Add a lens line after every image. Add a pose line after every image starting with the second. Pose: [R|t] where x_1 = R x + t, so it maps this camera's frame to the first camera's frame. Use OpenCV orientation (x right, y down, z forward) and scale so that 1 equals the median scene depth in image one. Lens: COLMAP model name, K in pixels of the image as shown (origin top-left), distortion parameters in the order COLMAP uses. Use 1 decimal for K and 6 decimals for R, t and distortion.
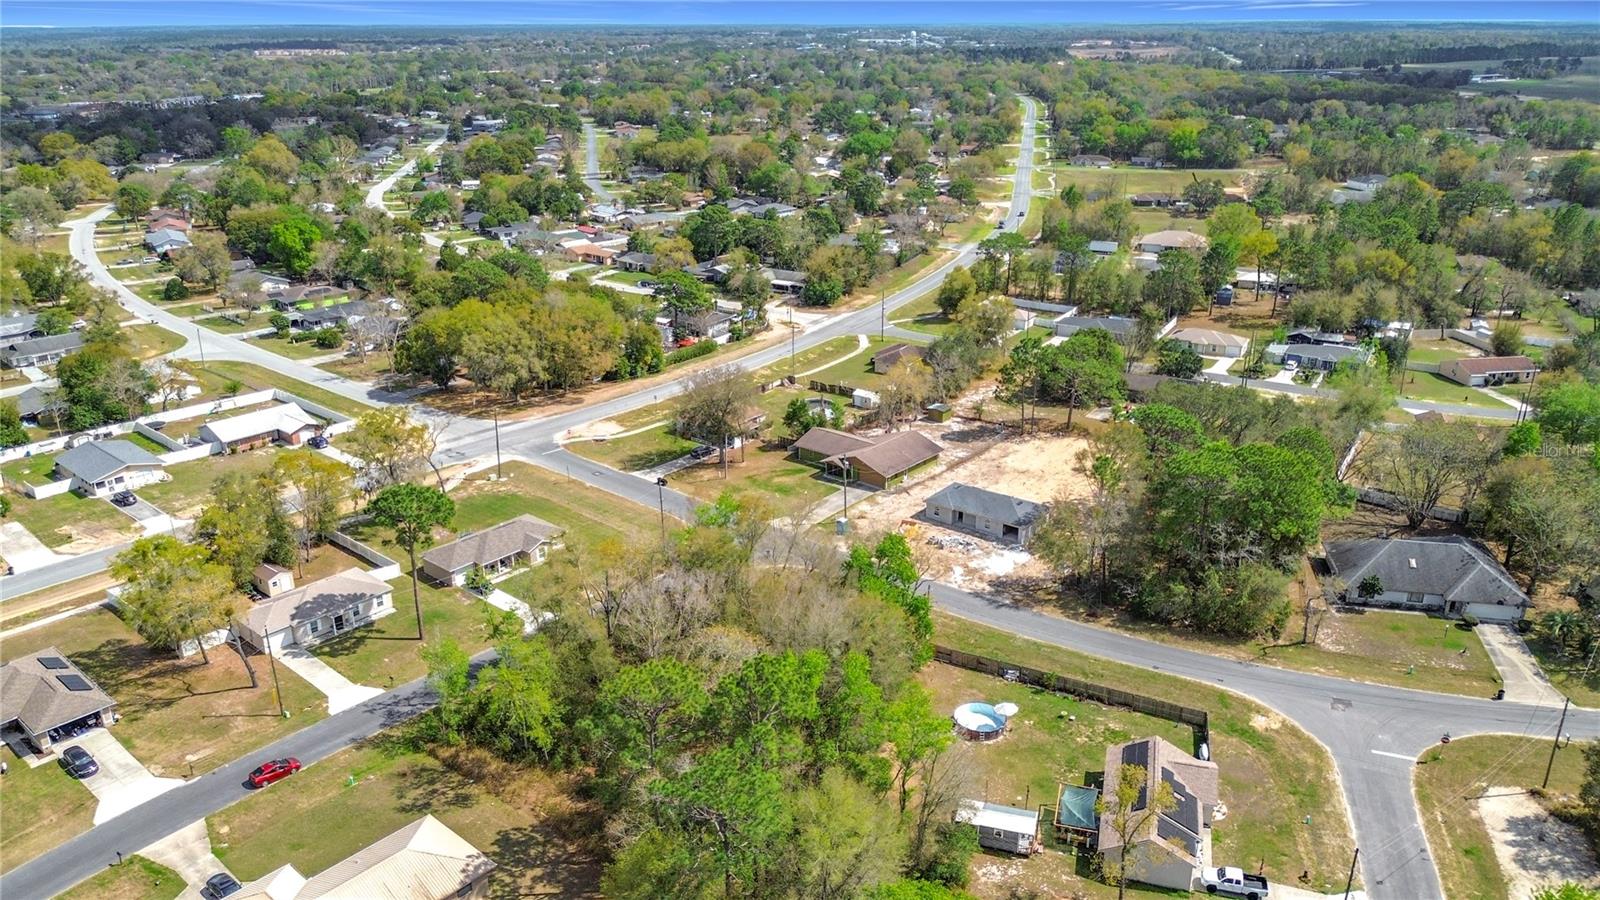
lens RADIAL K [[1149.8, 0, 800.0], [0, 1149.8, 450.0], [0, 0, 1]] dist [0.046357, -0.064789]
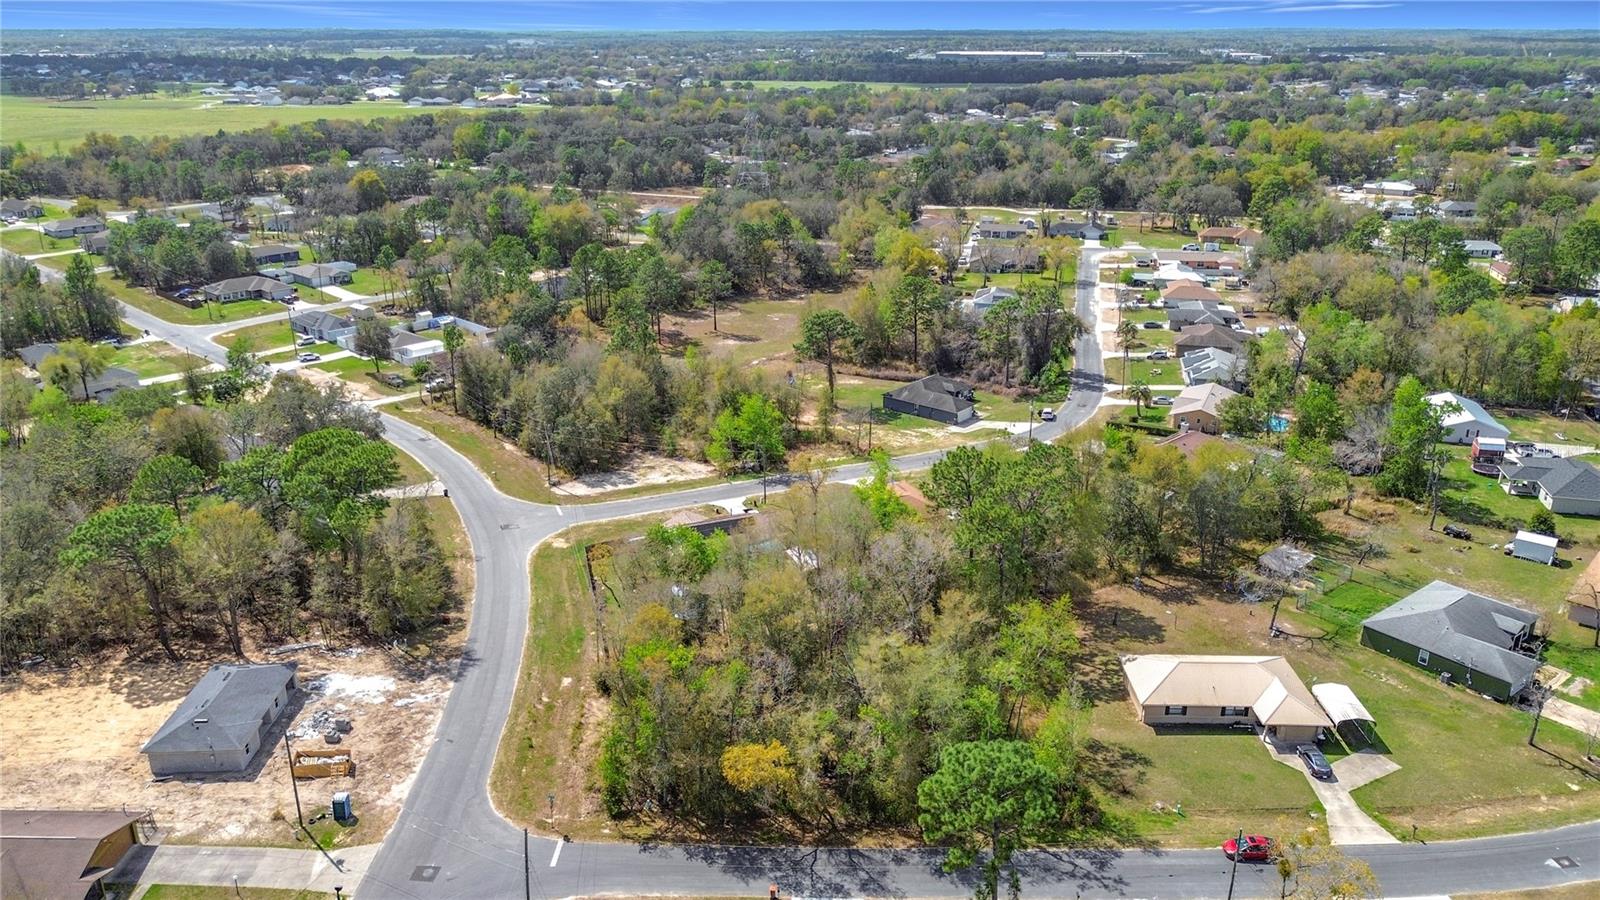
lens RADIAL K [[1156.7, 0, 794.4], [0, 1156.7, 450.4], [0, 0, 1]] dist [0.045239, -0.057010]
pose [[-0.634572, -0.262058, 0.727079, -0.445517], [0.270334, 0.806072, 0.526467, -0.300074], [-0.724043, 0.530635, -0.440667, 0.826367]]
